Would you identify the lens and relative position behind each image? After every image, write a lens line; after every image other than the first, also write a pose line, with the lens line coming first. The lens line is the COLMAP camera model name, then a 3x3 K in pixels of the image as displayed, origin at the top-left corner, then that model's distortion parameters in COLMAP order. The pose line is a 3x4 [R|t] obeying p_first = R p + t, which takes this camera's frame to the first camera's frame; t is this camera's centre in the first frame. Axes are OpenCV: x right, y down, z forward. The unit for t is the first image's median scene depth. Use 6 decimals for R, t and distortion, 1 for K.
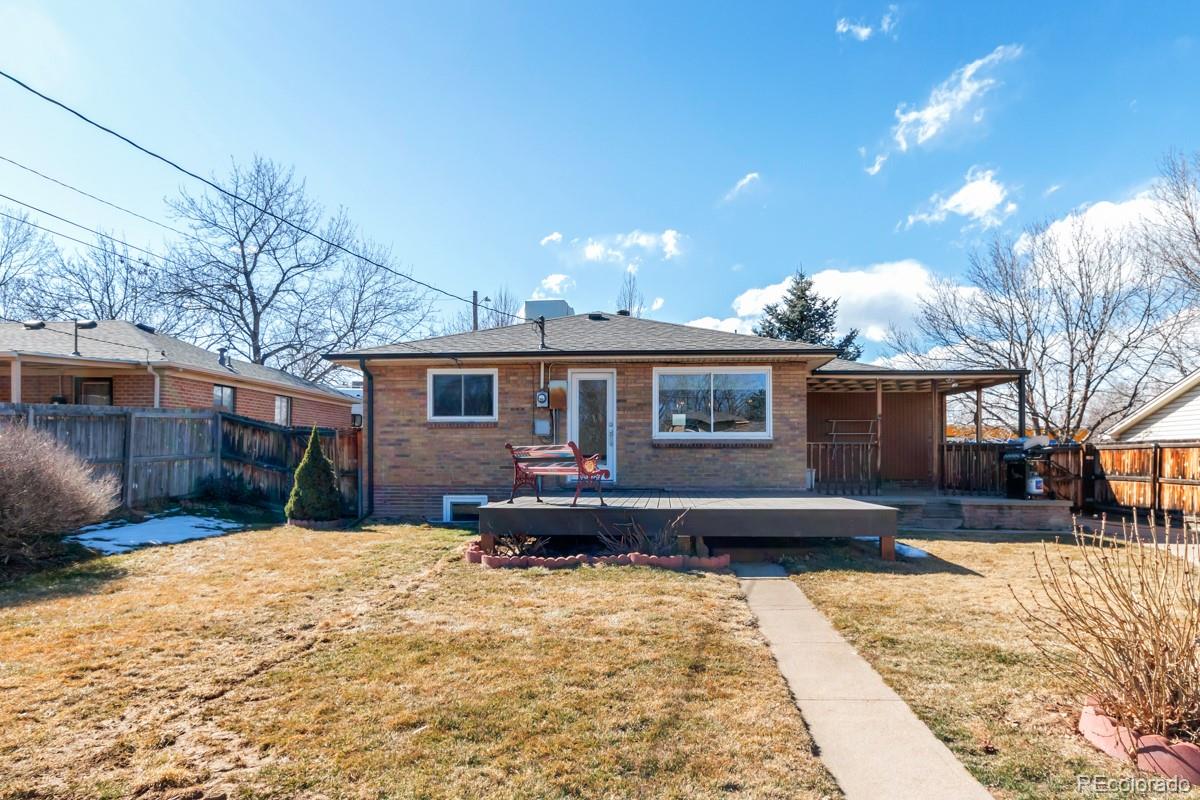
lens RADIAL K [[752.5, 0, 600.4], [0, 752.5, 446.1], [0, 0, 1]] dist [-0.064299, -0.000226]
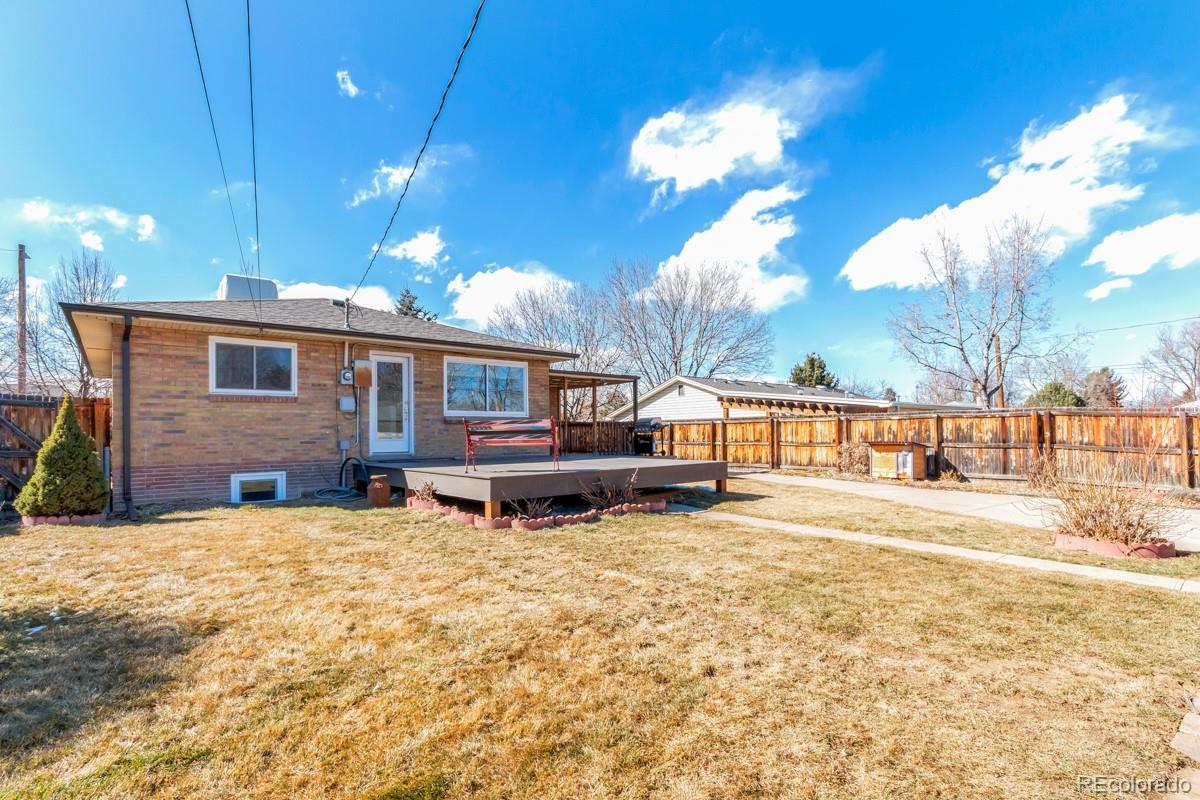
lens RADIAL K [[569.8, 0, 601.4], [0, 569.8, 423.3], [0, 0, 1]] dist [-0.018597, -0.000907]
pose [[0.714502, 0.003264, 0.699625, -0.373441], [-0.002568, 0.999995, -0.002043, 0.003095], [-0.699628, -0.000337, 0.714507, 0.182153]]
